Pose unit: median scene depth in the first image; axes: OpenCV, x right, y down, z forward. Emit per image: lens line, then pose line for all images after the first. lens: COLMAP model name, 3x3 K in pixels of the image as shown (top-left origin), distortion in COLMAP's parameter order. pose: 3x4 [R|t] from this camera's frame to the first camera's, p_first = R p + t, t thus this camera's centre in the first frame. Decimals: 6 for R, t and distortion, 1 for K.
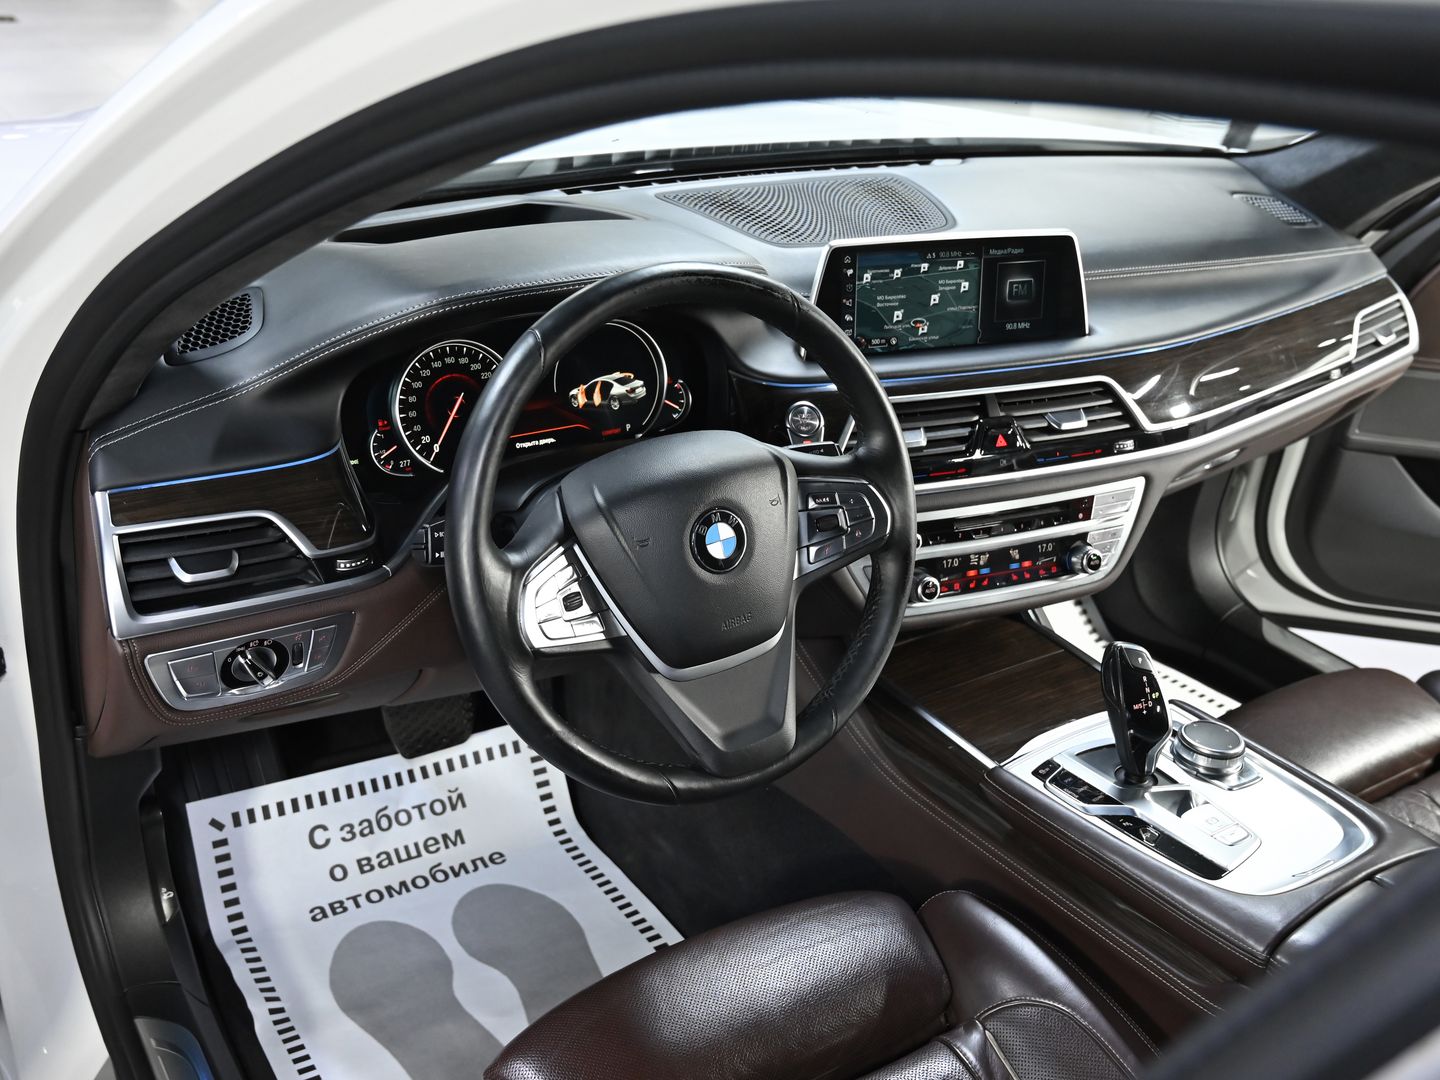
lens RADIAL K [[1434.5, 0, 719.4], [0, 1434.5, 537.2], [0, 0, 1]] dist [-0.012862, 0.000000]
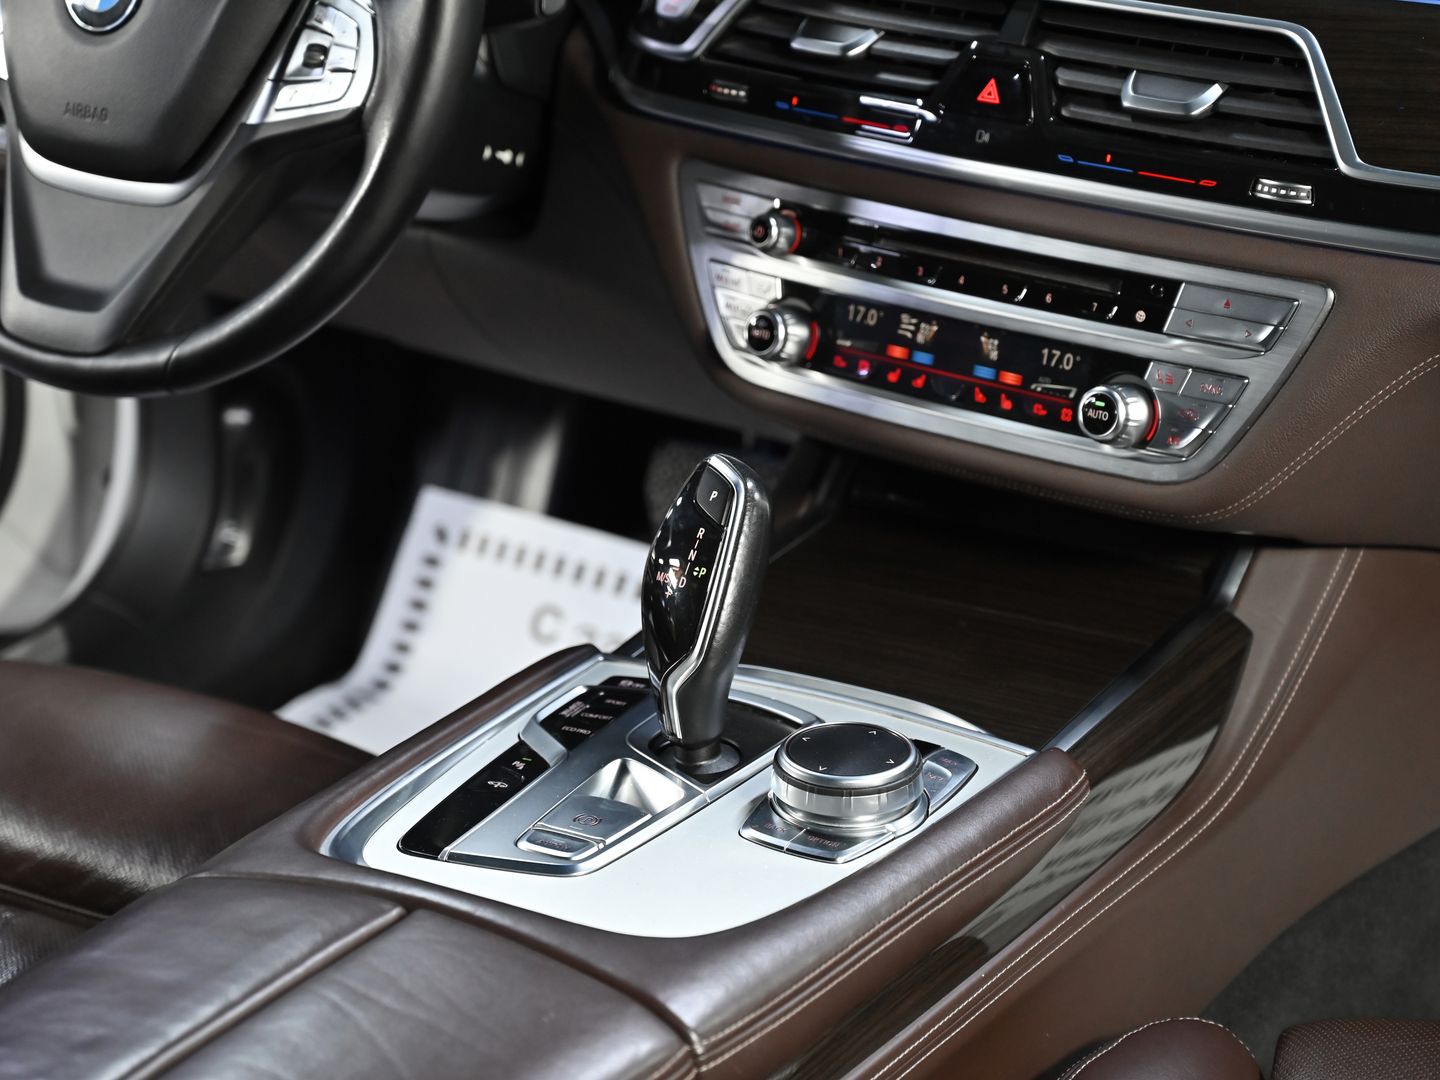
lens RADIAL K [[3297.4, 0, 716.7], [0, 3297.4, 544.3], [0, 0, 1]] dist [0.005038, 0.000000]
pose [[0.415169, 0.272416, -0.868000, 1.134256], [-0.338391, 0.931896, 0.130615, -0.039121], [0.844468, 0.239496, 0.479078, 0.431027]]
